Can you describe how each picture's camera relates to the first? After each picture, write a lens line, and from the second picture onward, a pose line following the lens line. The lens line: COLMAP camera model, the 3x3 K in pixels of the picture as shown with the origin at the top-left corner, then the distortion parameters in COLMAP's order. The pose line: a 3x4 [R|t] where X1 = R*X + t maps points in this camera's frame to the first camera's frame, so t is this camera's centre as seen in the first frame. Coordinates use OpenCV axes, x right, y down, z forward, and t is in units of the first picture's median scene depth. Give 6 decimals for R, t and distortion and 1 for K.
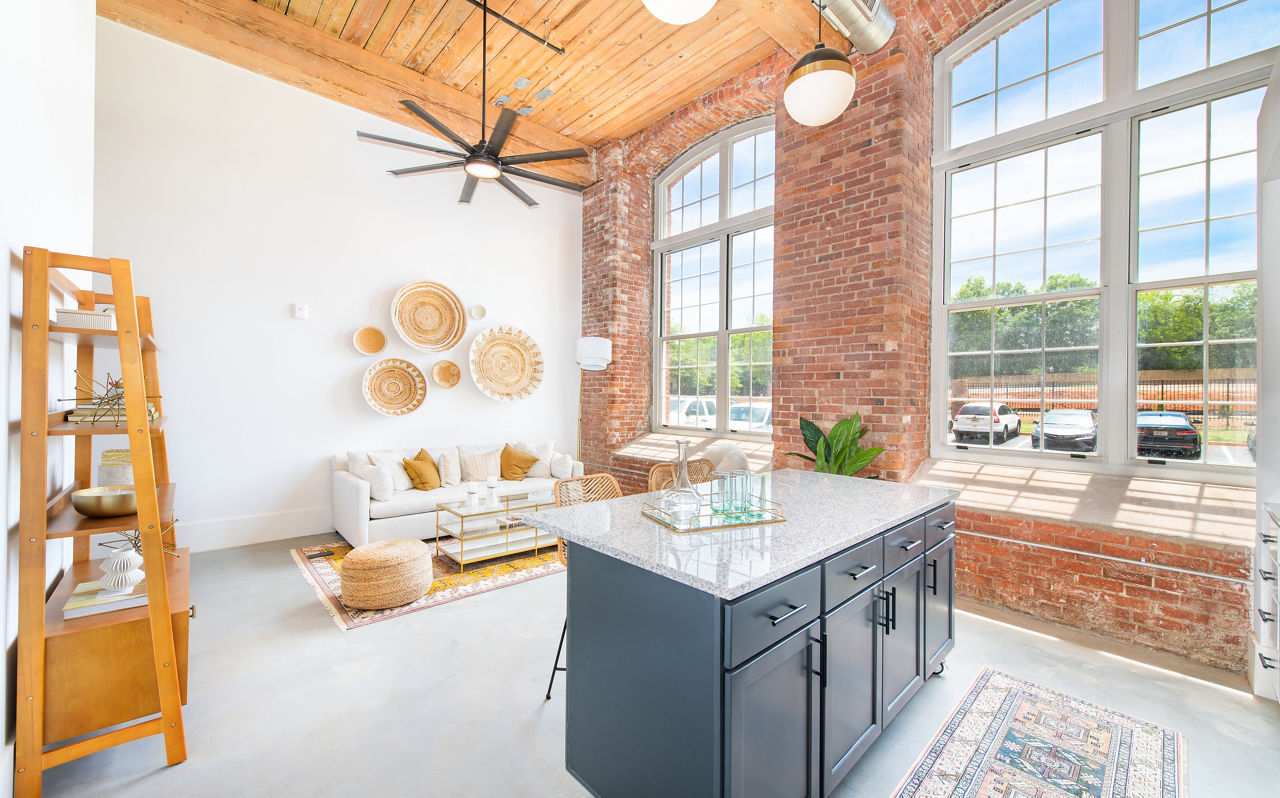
lens RADIAL K [[499.7, 0, 637.2], [0, 499.7, 384.3], [0, 0, 1]] dist [-0.000958, -0.000128]
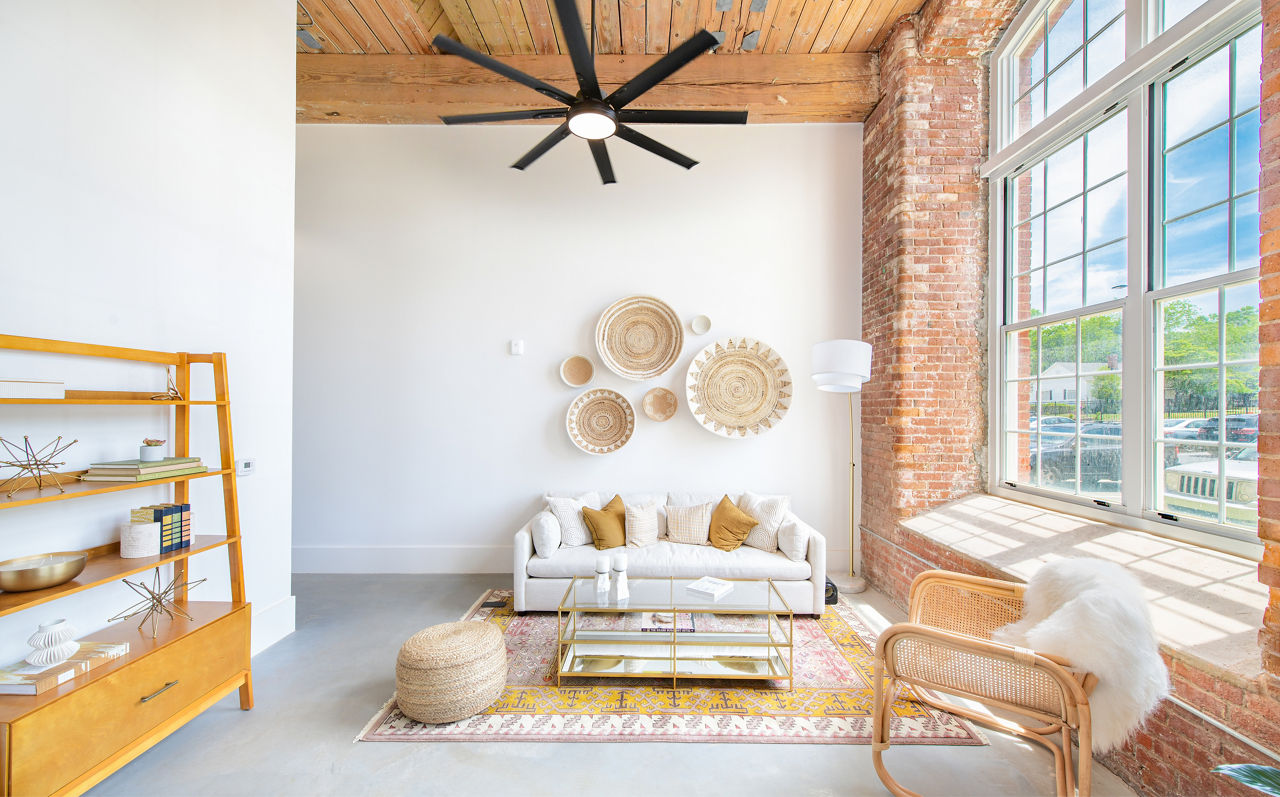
lens RADIAL K [[501.9, 0, 640.5], [0, 501.9, 404.5], [0, 0, 1]] dist [0.006799, -0.000160]
pose [[0.733221, -0.021428, -0.679652, 0.158415], [0.027235, 0.999627, -0.002135, -0.018841], [0.679445, -0.016945, 0.733531, 0.360412]]
